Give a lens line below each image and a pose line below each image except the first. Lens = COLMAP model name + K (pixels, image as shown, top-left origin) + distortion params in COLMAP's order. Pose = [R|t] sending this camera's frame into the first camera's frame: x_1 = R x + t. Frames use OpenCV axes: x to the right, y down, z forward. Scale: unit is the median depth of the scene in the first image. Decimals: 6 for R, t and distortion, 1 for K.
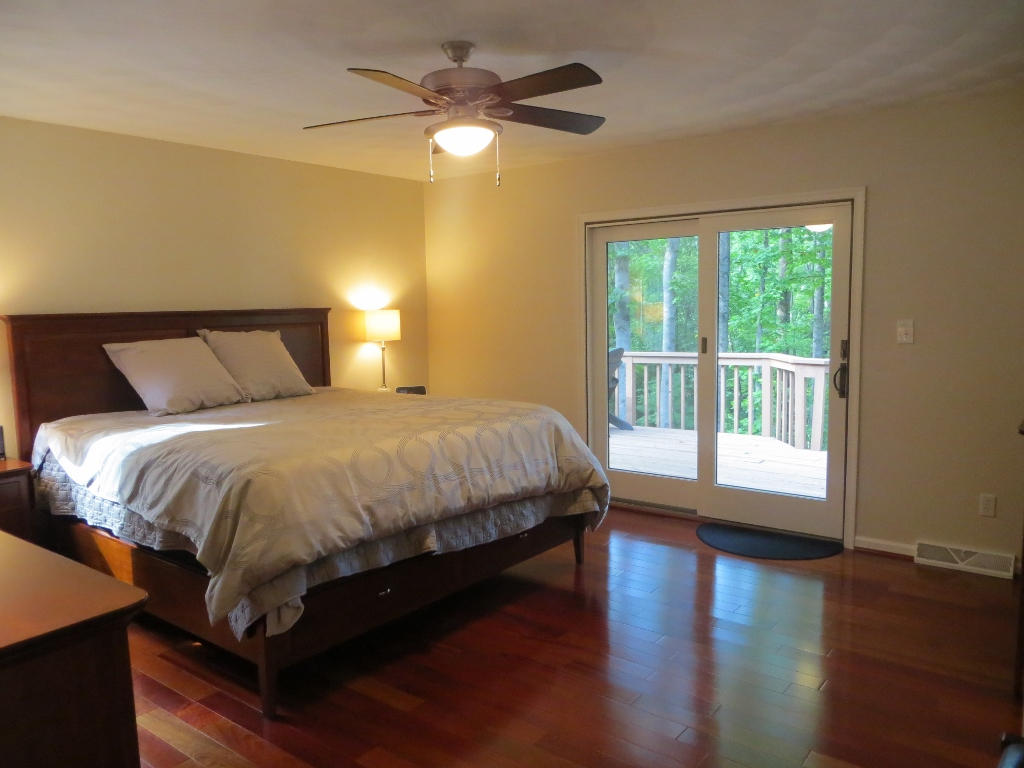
lens RADIAL K [[770.4, 0, 510.8], [0, 770.4, 387.3], [0, 0, 1]] dist [-0.025803, 0.014573]
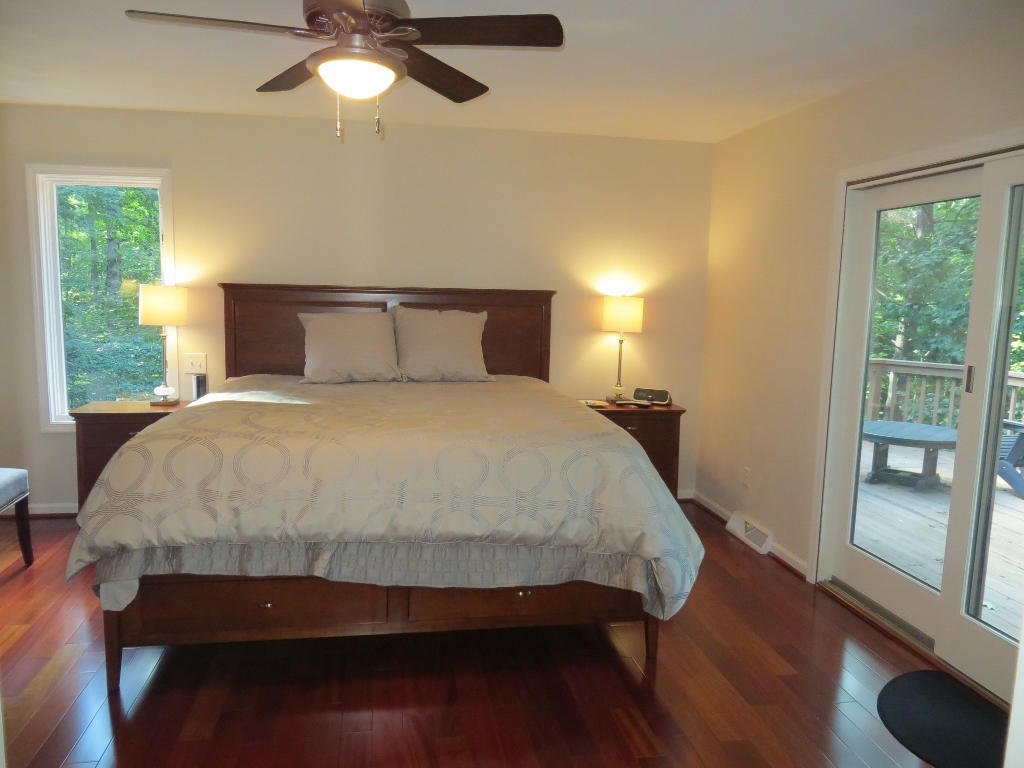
lens RADIAL K [[770.4, 0, 513.7], [0, 770.4, 383.3], [0, 0, 1]] dist [-0.025803, 0.014573]
pose [[0.745171, 0.118829, -0.656201, 0.398339], [-0.109816, 0.992429, 0.055010, -0.046466], [0.657770, 0.031069, 0.752578, 0.335898]]
